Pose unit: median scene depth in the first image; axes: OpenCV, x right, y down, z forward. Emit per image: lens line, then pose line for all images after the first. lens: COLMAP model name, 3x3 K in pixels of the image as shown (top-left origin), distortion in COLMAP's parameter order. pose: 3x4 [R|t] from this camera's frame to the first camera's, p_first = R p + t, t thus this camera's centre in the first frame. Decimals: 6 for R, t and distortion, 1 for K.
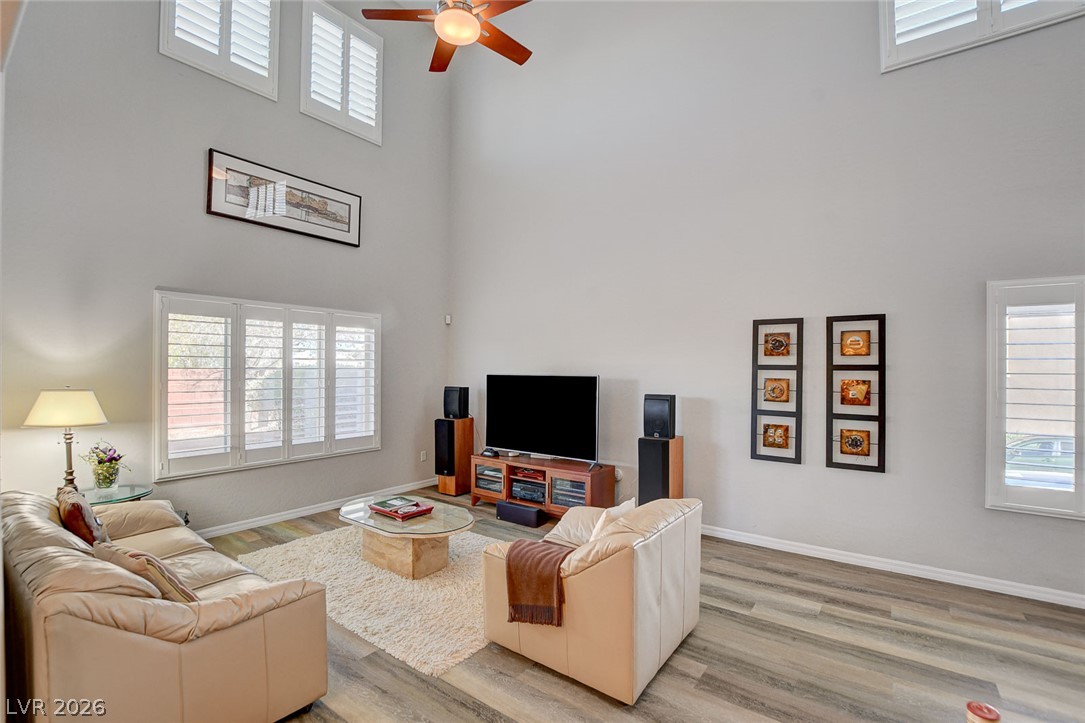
lens RADIAL K [[482.7, 0, 536.0], [0, 482.7, 369.2], [0, 0, 1]] dist [-0.020157, 0.004663]
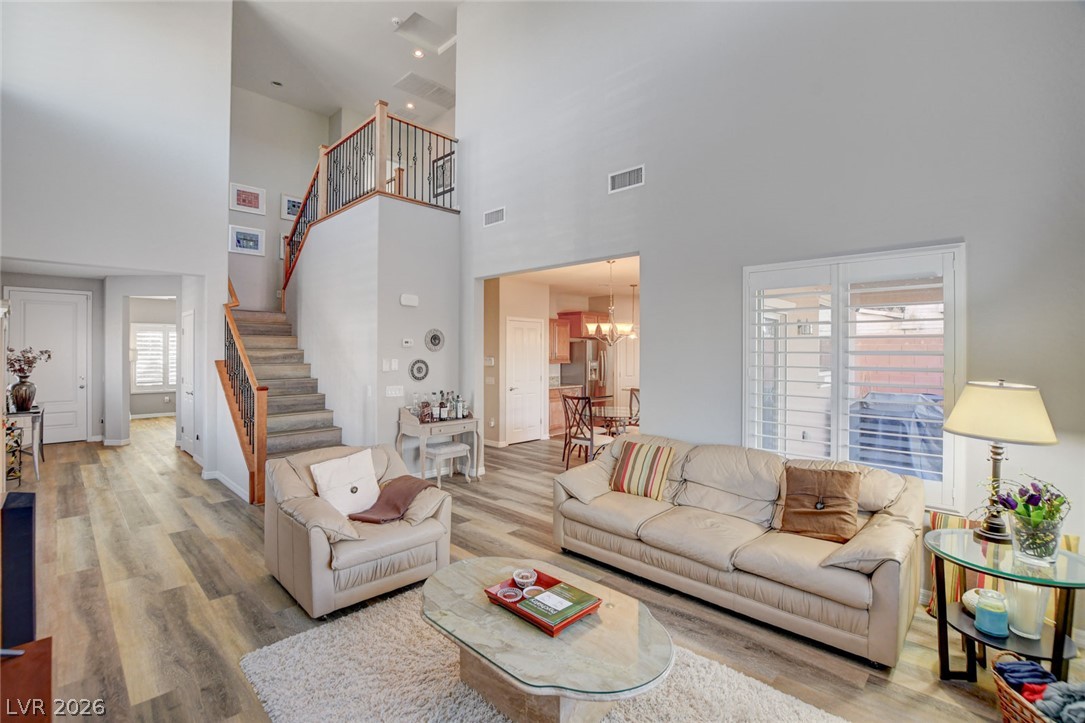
lens RADIAL K [[482.7, 0, 547.2], [0, 482.7, 355.6], [0, 0, 1]] dist [-0.020157, 0.004663]
pose [[-0.994624, -0.008529, 0.103199, -0.312154], [-0.007981, 0.999952, 0.005722, 0.001345], [-0.103243, 0.004868, -0.994644, 1.422675]]
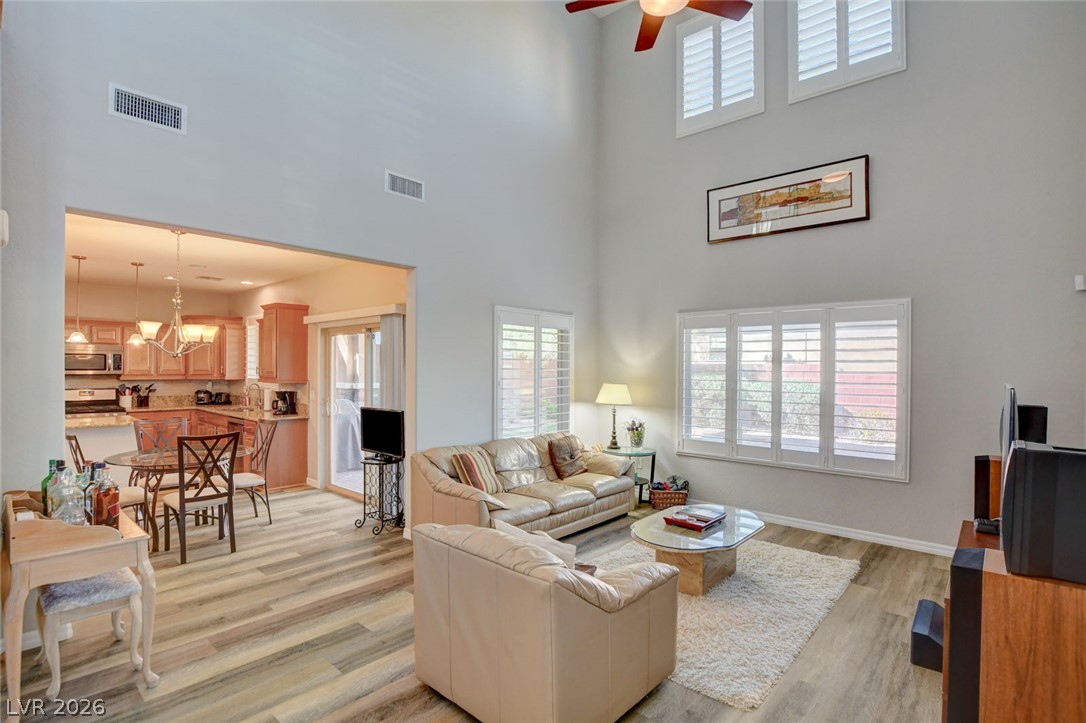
lens RADIAL K [[518.4, 0, 540.7], [0, 518.4, 370.7], [0, 0, 1]] dist [-0.023760, 0.000974]
pose [[-0.079458, 0.000992, -0.996838, 0.695392], [-0.007048, 0.999974, 0.001557, -0.001136], [0.996813, 0.007150, -0.079449, 0.710181]]
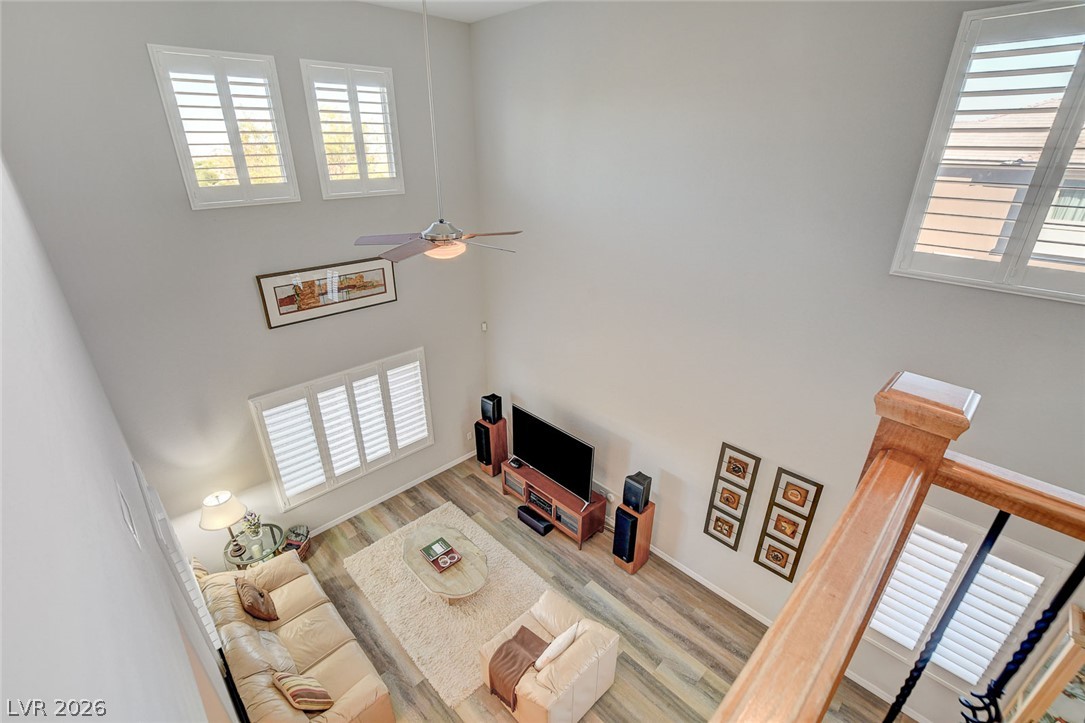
lens RADIAL K [[480.6, 0, 541.8], [0, 480.6, 372.0], [0, 0, 1]] dist [-0.004573, -0.001825]
pose [[0.988087, 0.065346, -0.139337, 0.179655], [0.001507, 0.901227, 0.433345, -0.789200], [0.153891, -0.428393, 0.890392, -0.024124]]
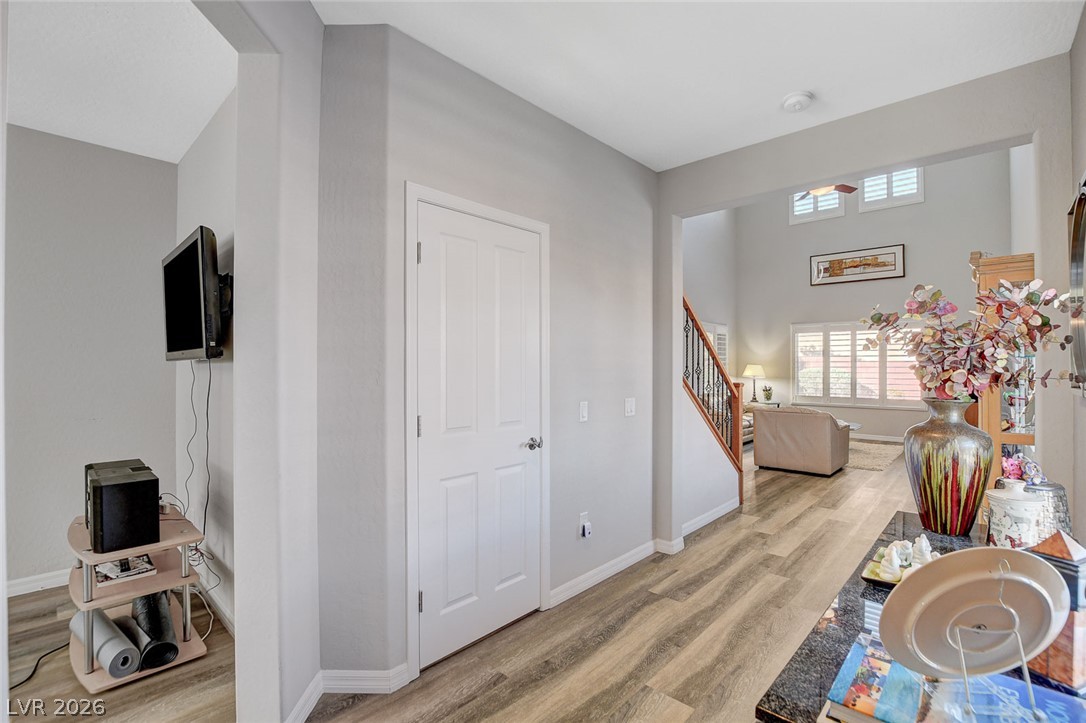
lens RADIAL K [[483.2, 0, 547.0], [0, 483.2, 360.5], [0, 0, 1]] dist [-0.020157, 0.004663]
pose [[-0.102952, -0.018946, -0.994506, 1.705815], [-0.004021, 0.999818, -0.018631, 0.064854], [0.994678, 0.002081, -0.103009, 0.021782]]
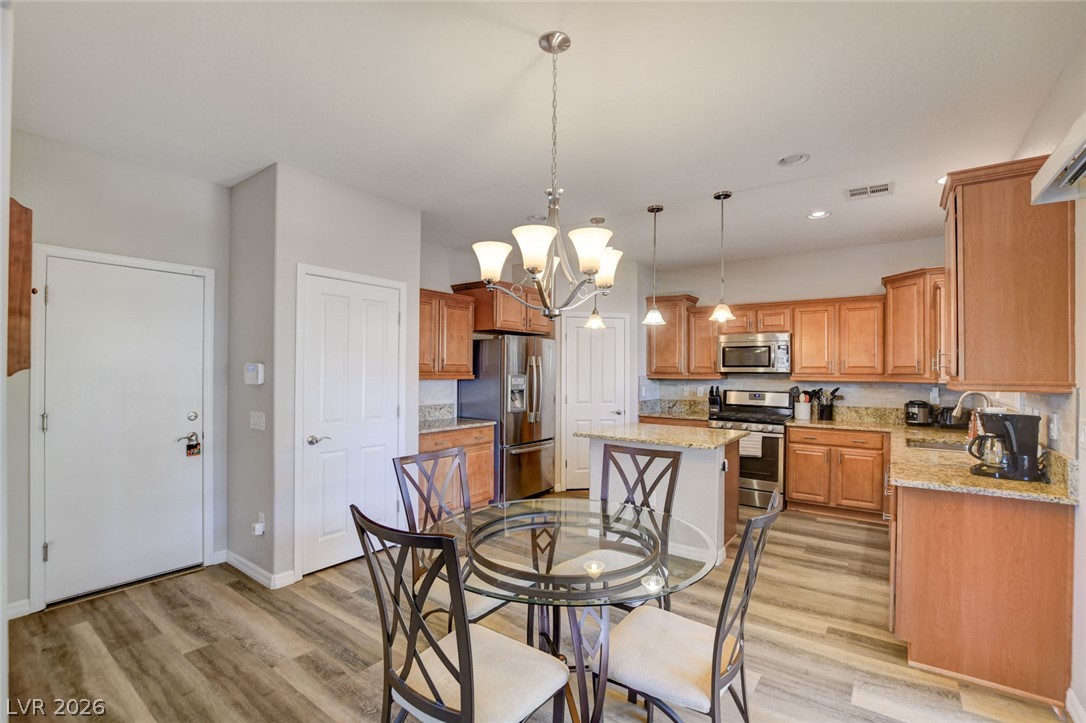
lens RADIAL K [[481.0, 0, 547.4], [0, 481.0, 374.3], [0, 0, 1]] dist [-0.004573, -0.001825]
pose [[-0.999610, -0.012388, -0.025010, -0.338729], [-0.012493, 0.999914, 0.004048, 0.031979], [0.024957, 0.004359, -0.999679, 0.306937]]
